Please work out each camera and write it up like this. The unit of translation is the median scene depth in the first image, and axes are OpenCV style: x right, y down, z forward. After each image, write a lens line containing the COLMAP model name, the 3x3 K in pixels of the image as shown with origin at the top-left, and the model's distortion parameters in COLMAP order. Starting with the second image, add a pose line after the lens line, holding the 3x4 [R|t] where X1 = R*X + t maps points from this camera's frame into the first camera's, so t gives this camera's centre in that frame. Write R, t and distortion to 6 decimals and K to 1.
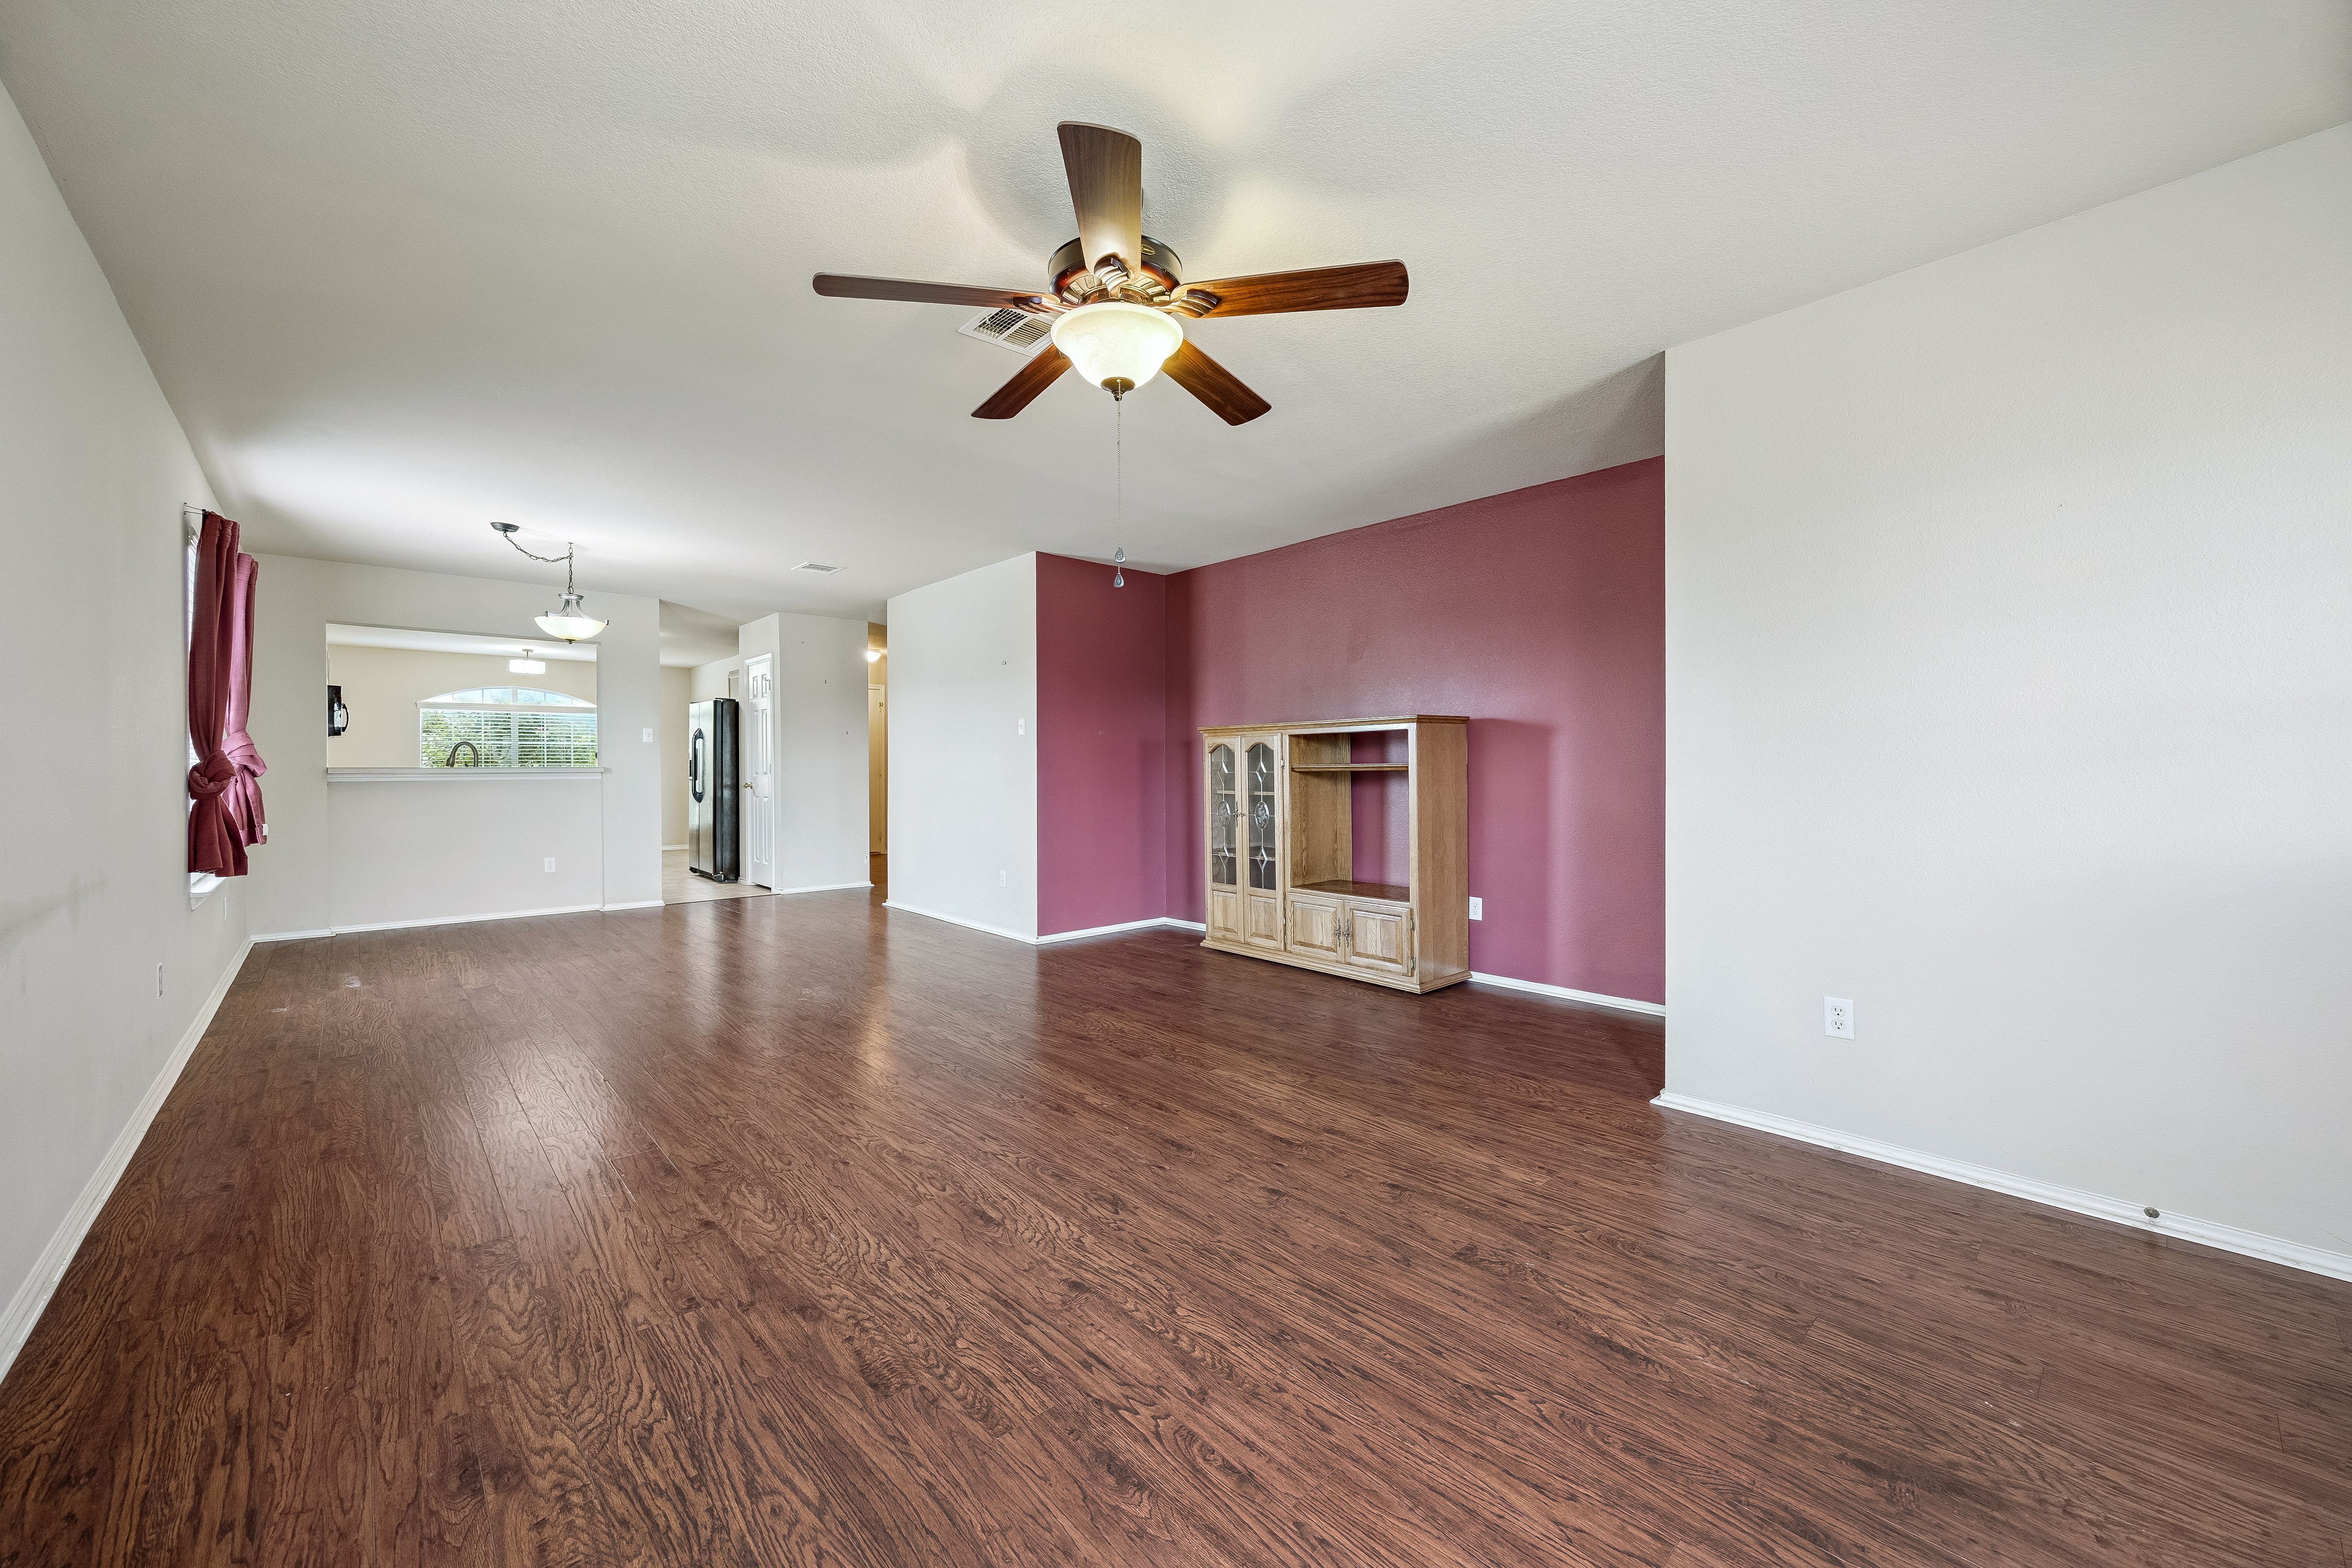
lens RADIAL K [[900.3, 0, 1179.4], [0, 900.3, 753.8], [0, 0, 1]] dist [-0.000106, -0.000077]
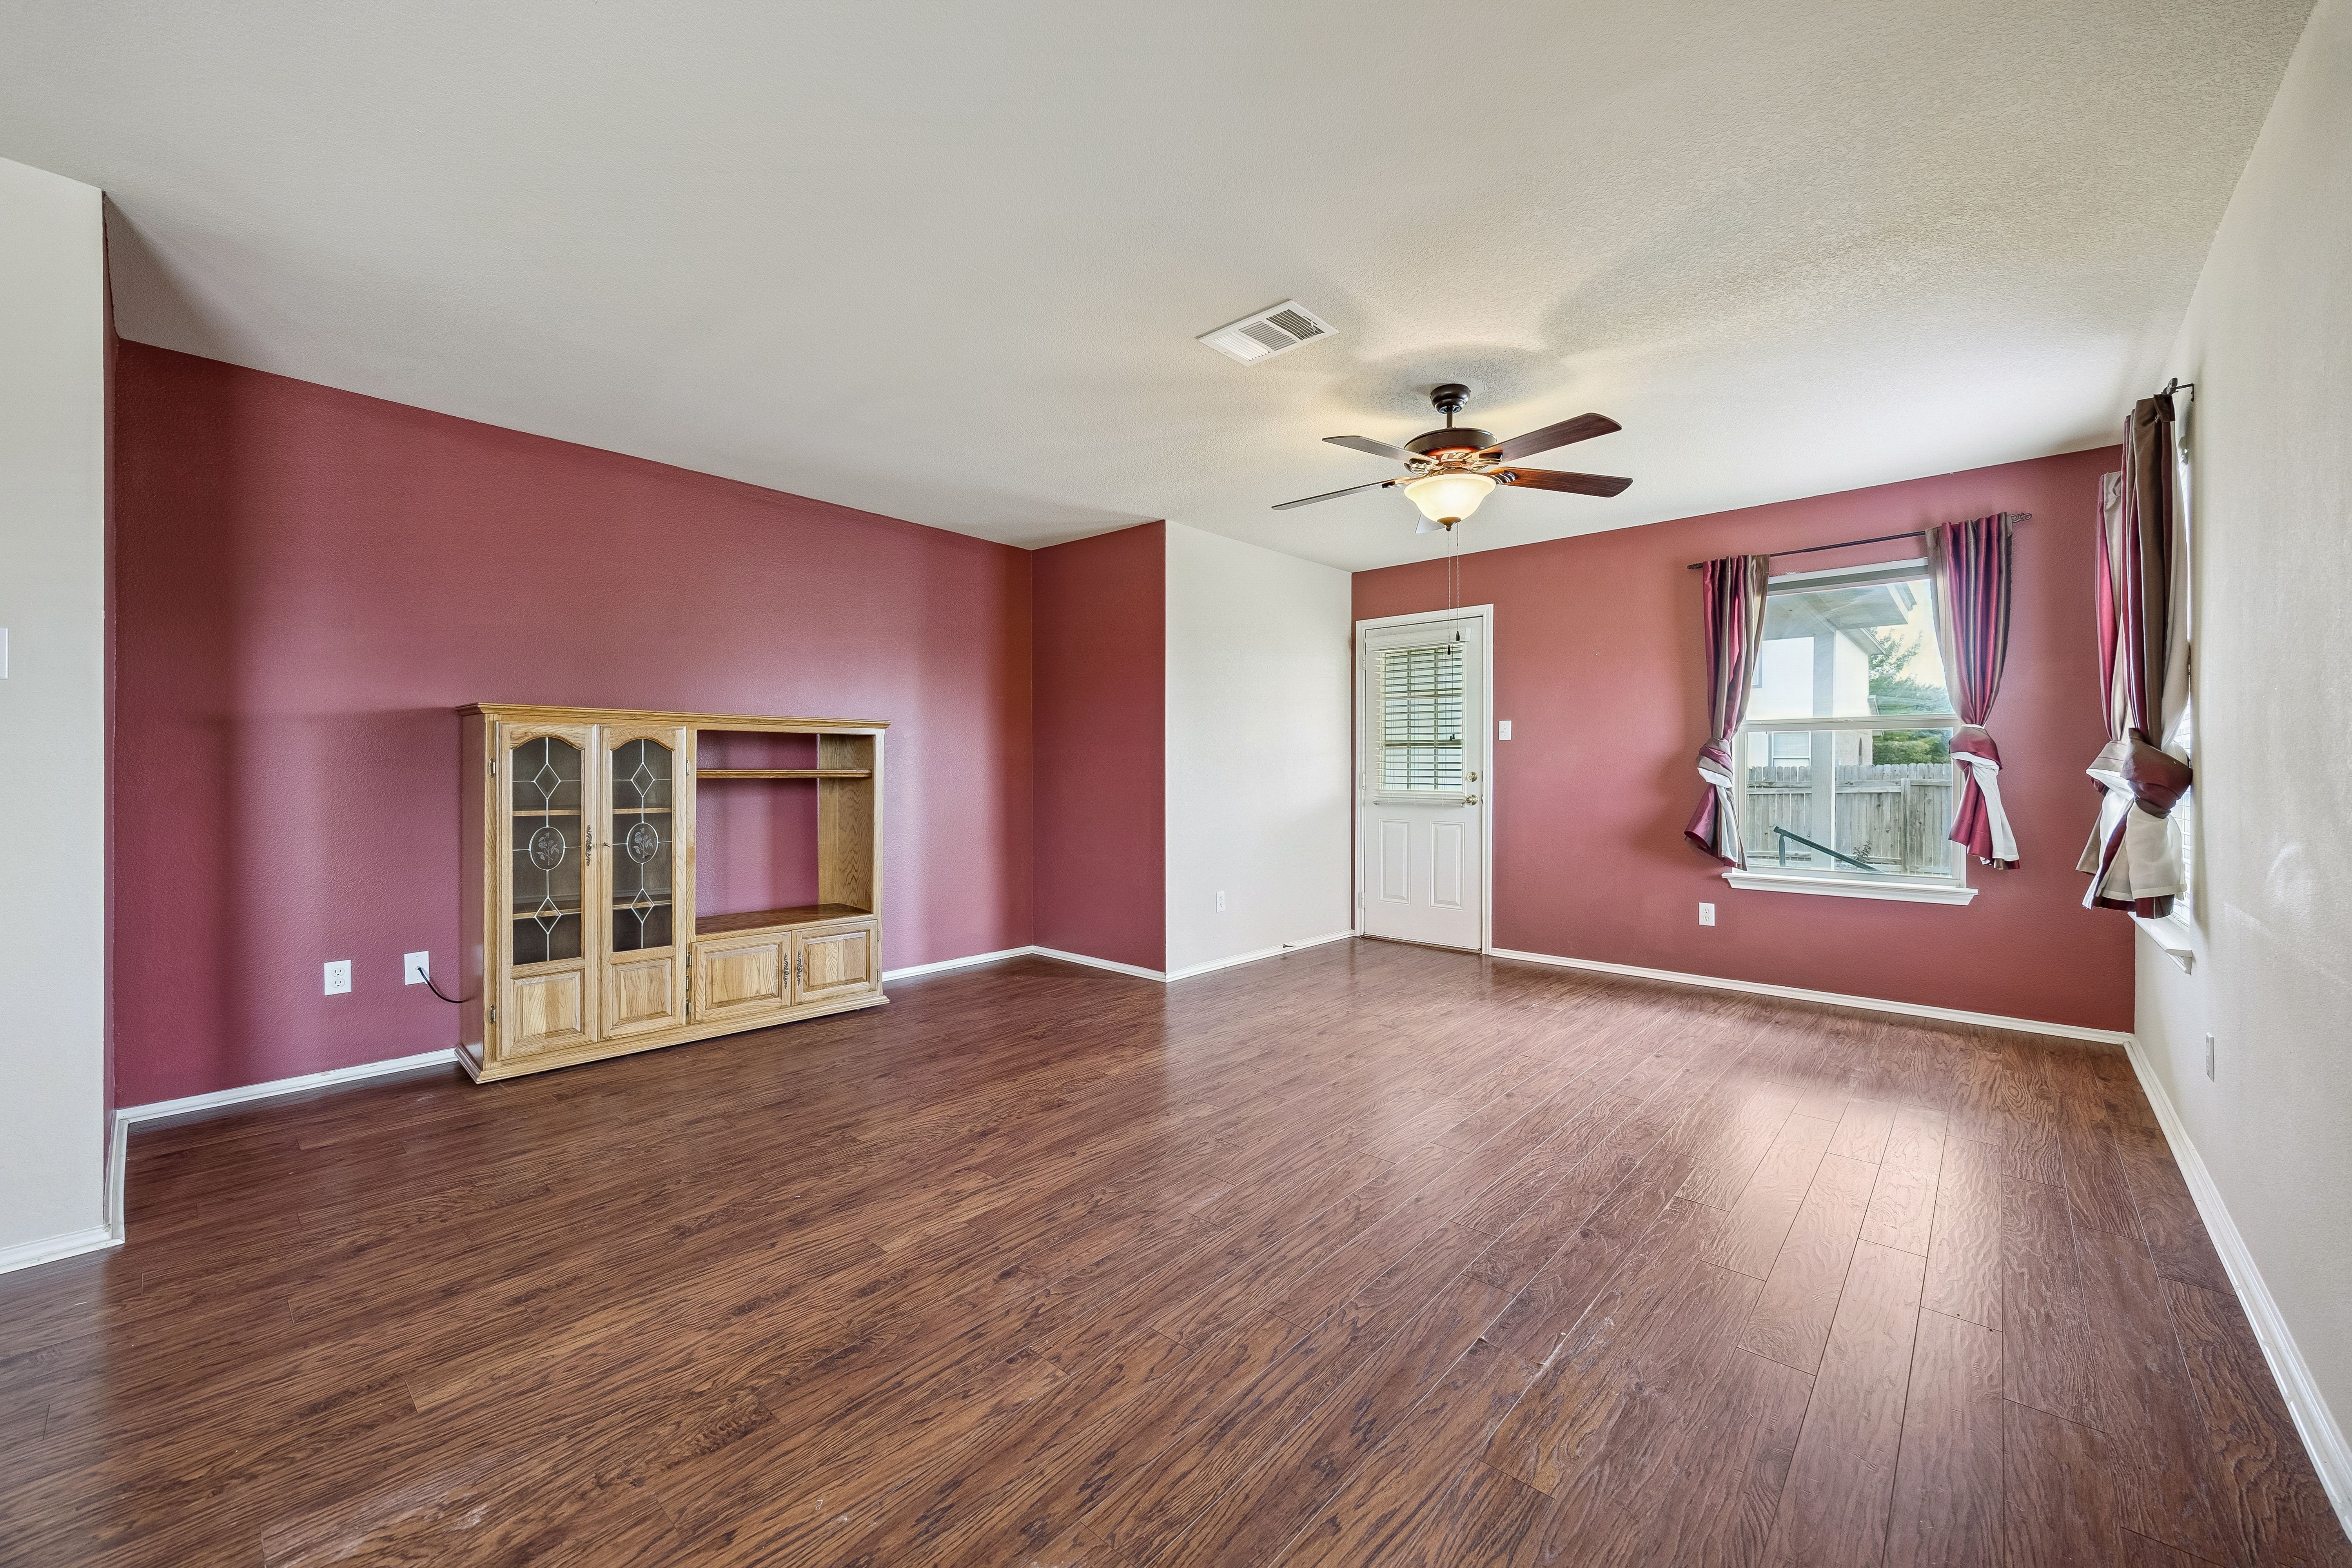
lens RADIAL K [[900.3, 0, 1167.3], [0, 900.3, 773.9], [0, 0, 1]] dist [-0.000106, -0.000077]
pose [[-0.086490, 0.000958, 0.996252, -1.377689], [-0.017742, 0.999839, -0.002502, 0.023341], [-0.996095, -0.017892, -0.086459, 1.454798]]
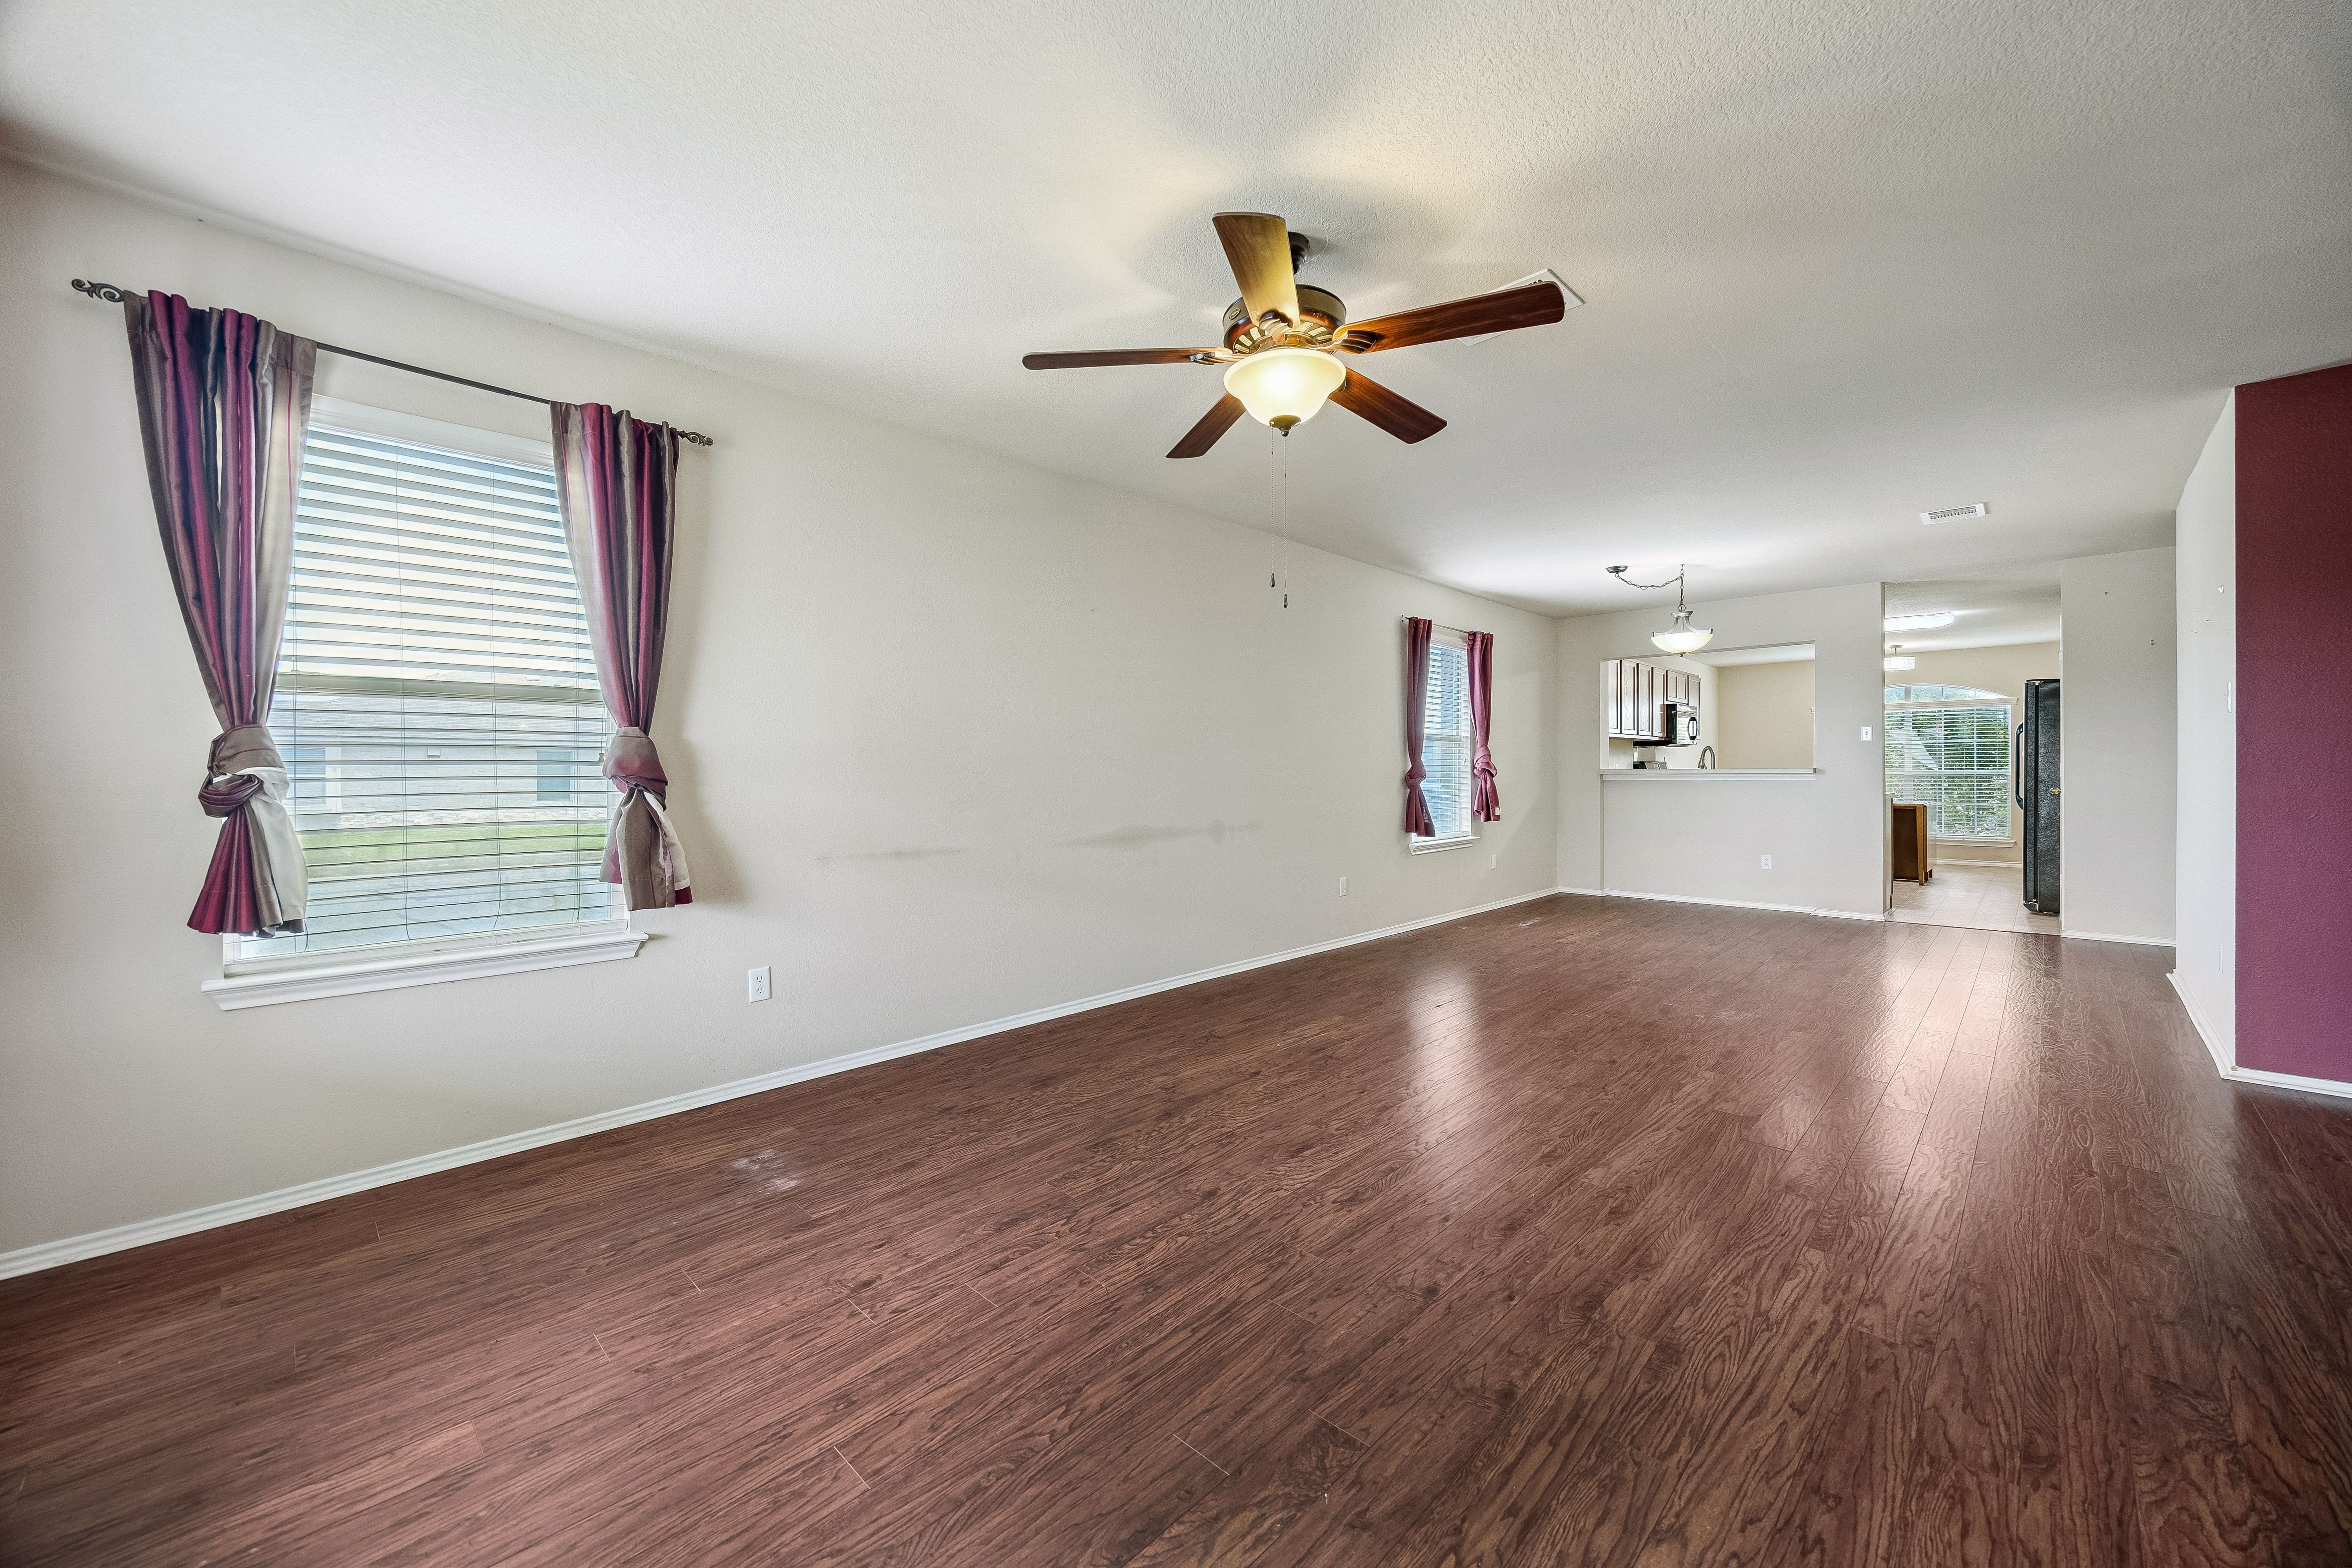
lens RADIAL K [[900.3, 0, 1158.8], [0, 900.3, 778.3], [0, 0, 1]] dist [-0.000106, -0.000077]
pose [[0.037654, 0.007045, -0.999266, 0.919004], [0.020440, 0.999761, 0.007818, 0.009387], [0.999082, -0.020720, 0.037501, 0.739877]]
